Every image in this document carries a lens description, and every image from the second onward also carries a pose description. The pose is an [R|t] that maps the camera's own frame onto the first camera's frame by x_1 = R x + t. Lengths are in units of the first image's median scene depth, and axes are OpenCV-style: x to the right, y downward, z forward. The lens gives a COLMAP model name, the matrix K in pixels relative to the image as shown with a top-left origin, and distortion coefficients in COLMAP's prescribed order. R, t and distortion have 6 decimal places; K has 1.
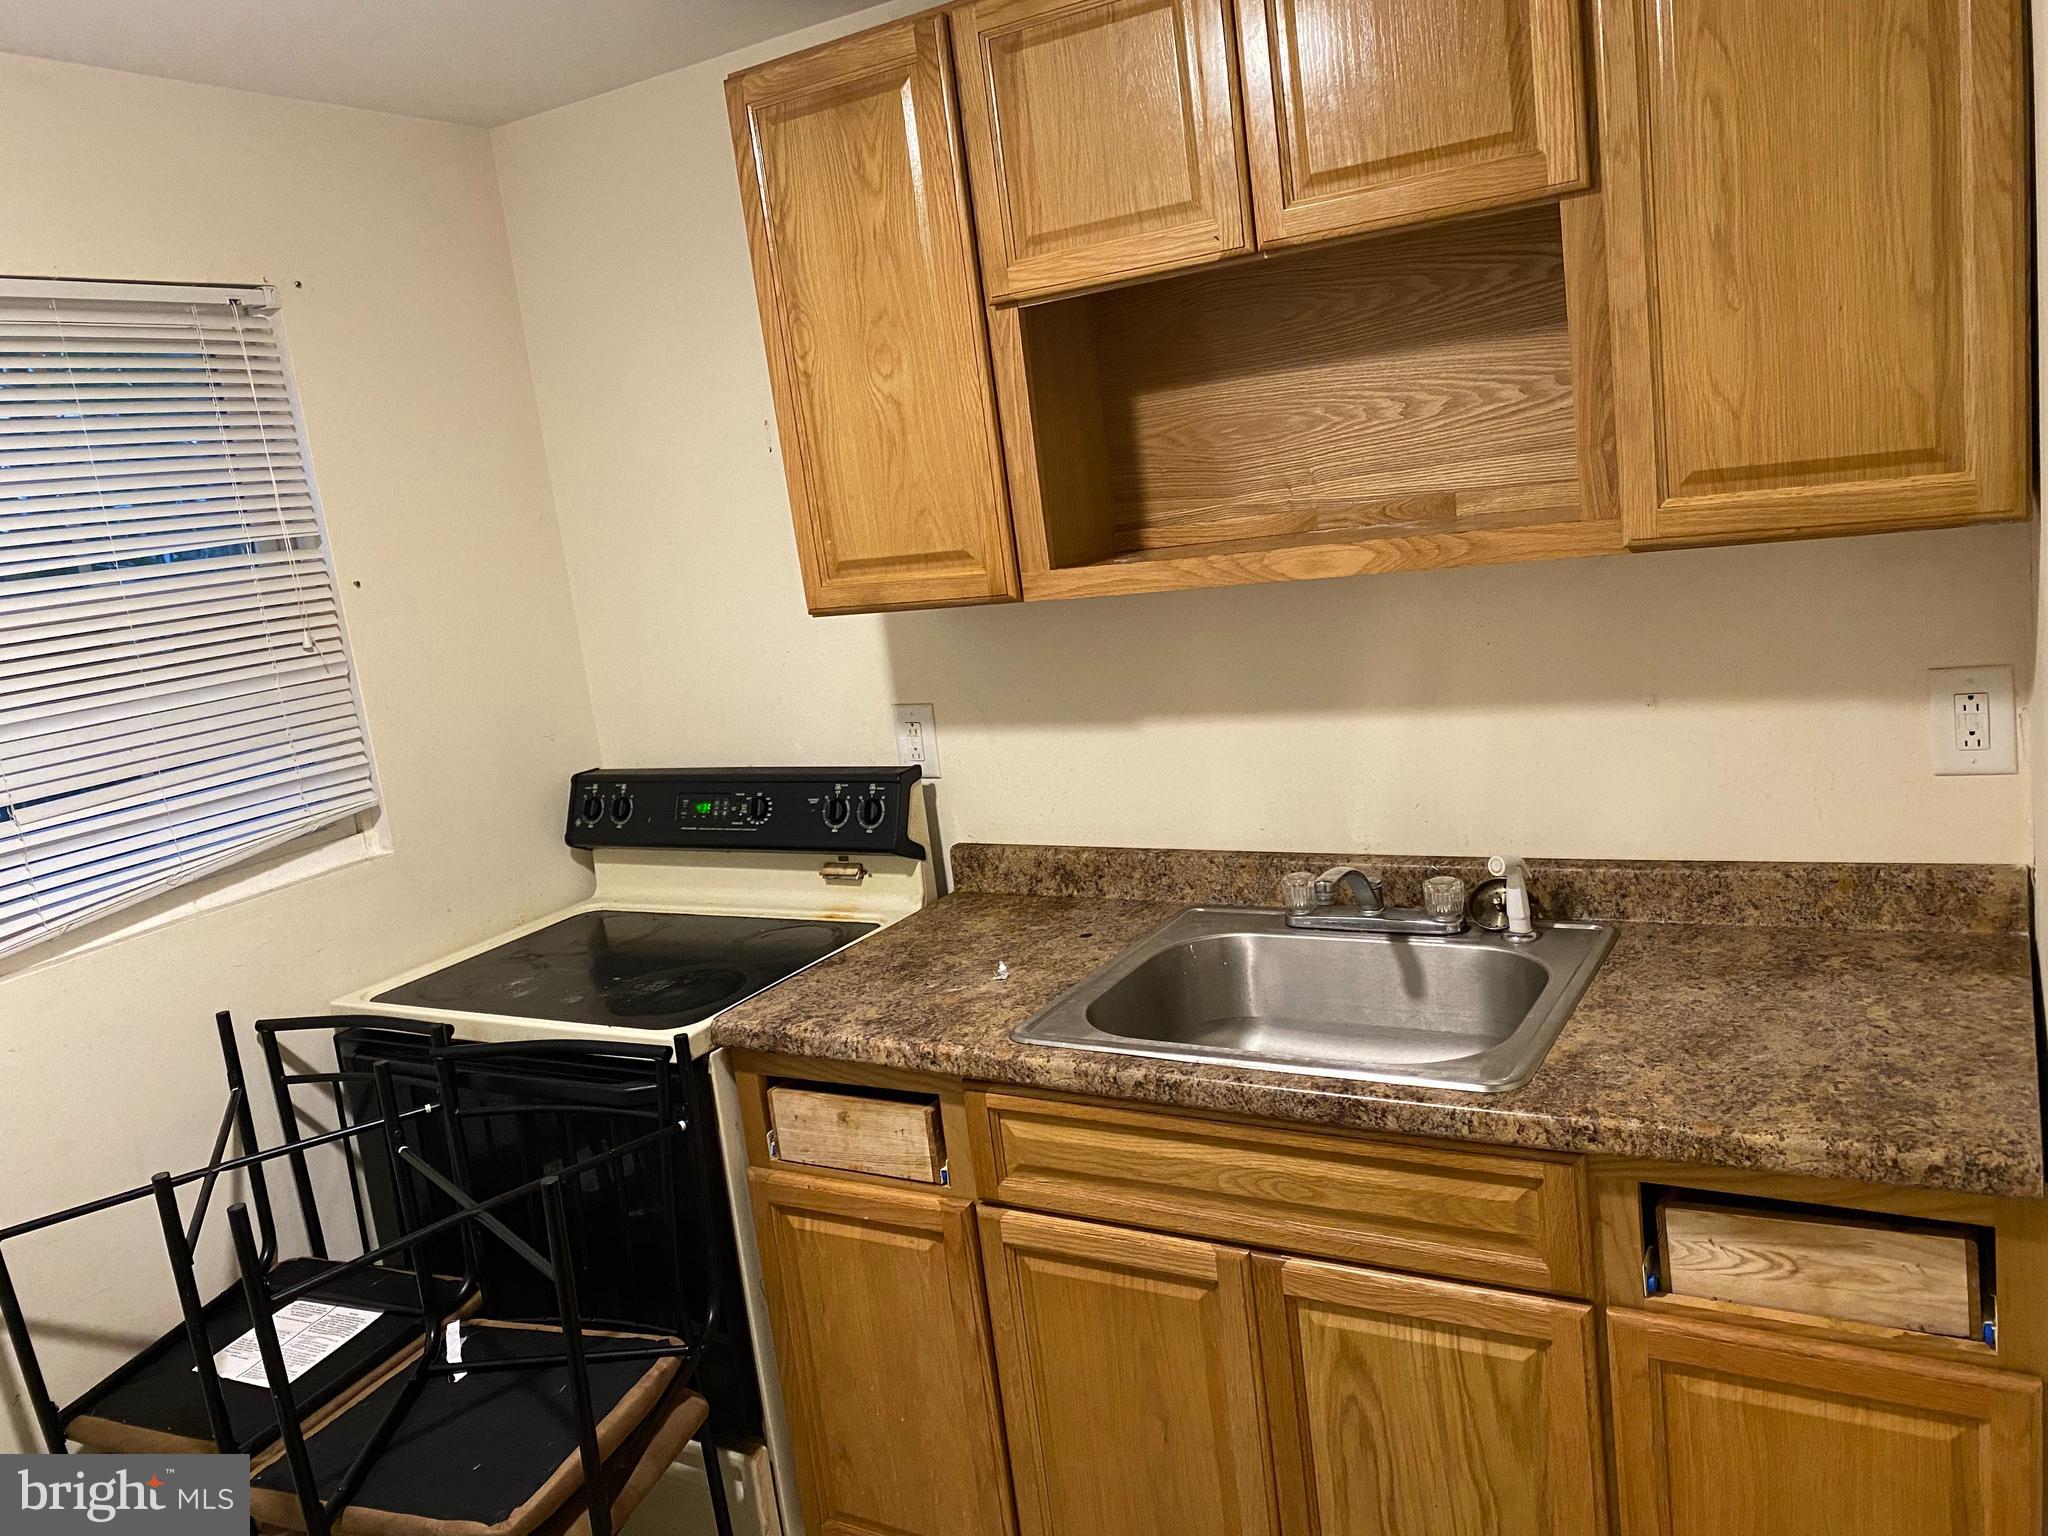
lens RADIAL K [[1547.9, 0, 1025.4], [0, 1547.9, 769.6], [0, 0, 1]] dist [0.024537, -0.051663]
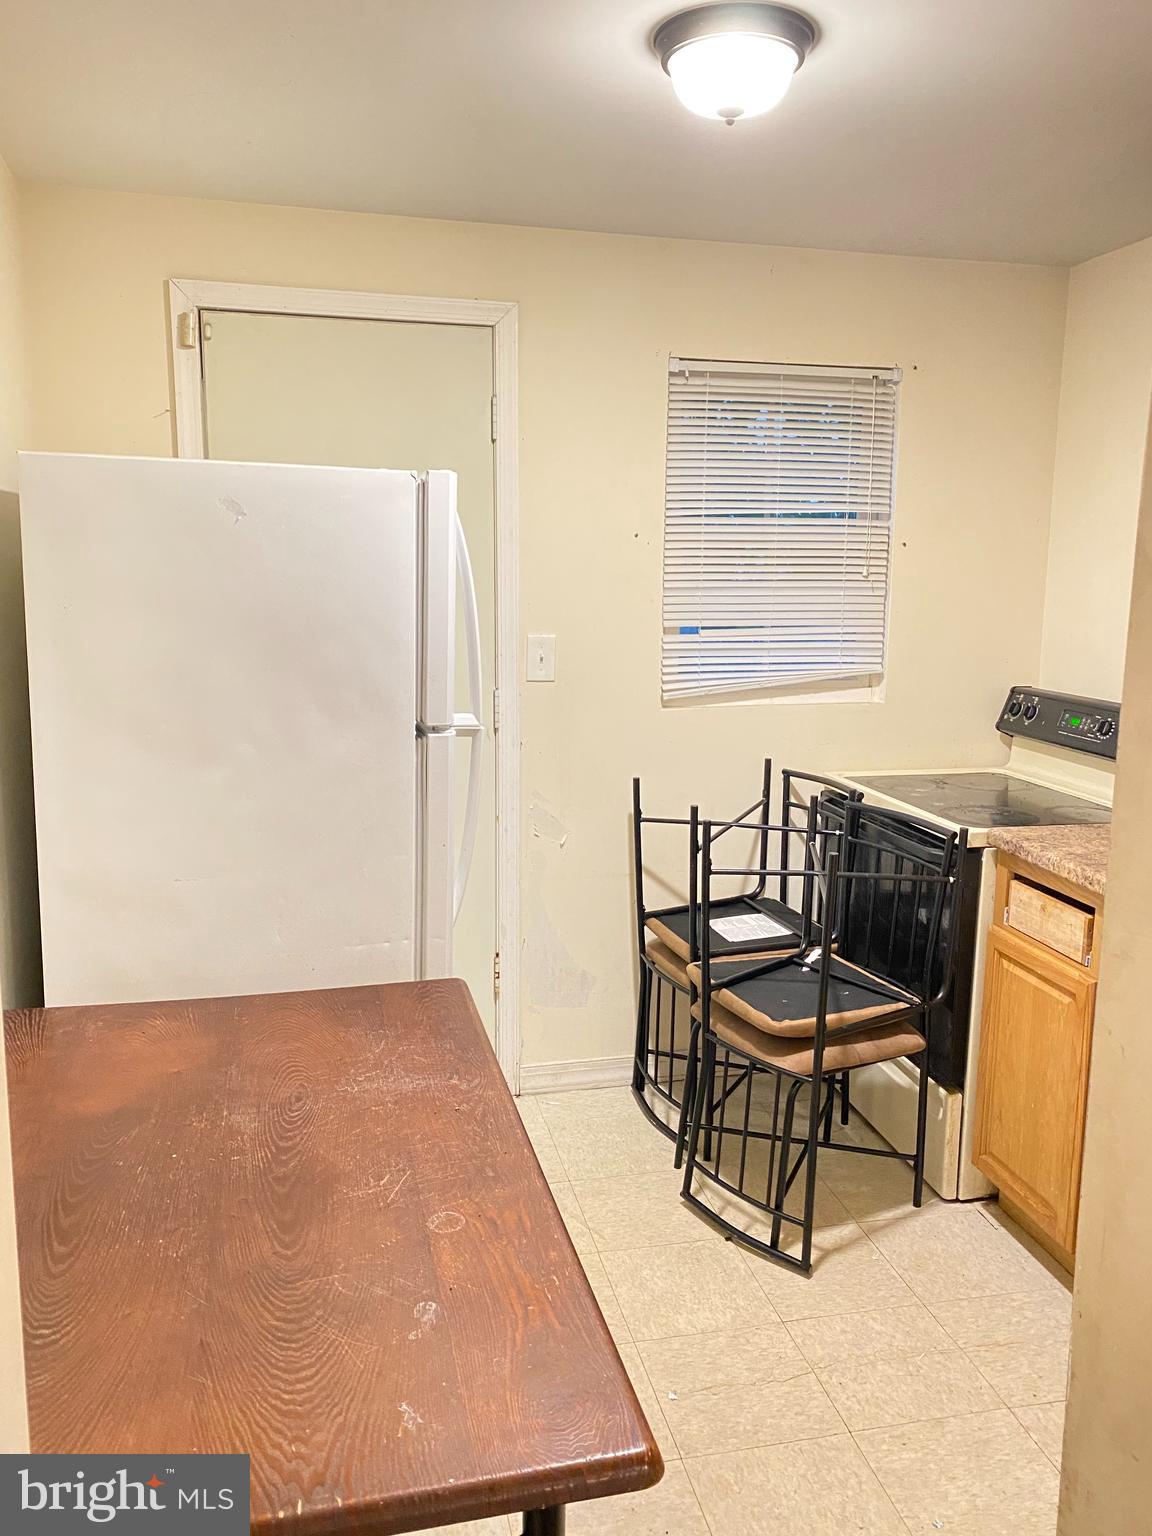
lens RADIAL K [[1161.0, 0, 576.0], [0, 1161.0, 768.0], [0, 0, 1]] dist [0.024537, -0.051663]
pose [[0.681262, 0.259156, -0.684632, 0.316775], [-0.227128, 0.963914, 0.138864, 0.026710], [0.695913, 0.060897, 0.715539, -0.188348]]
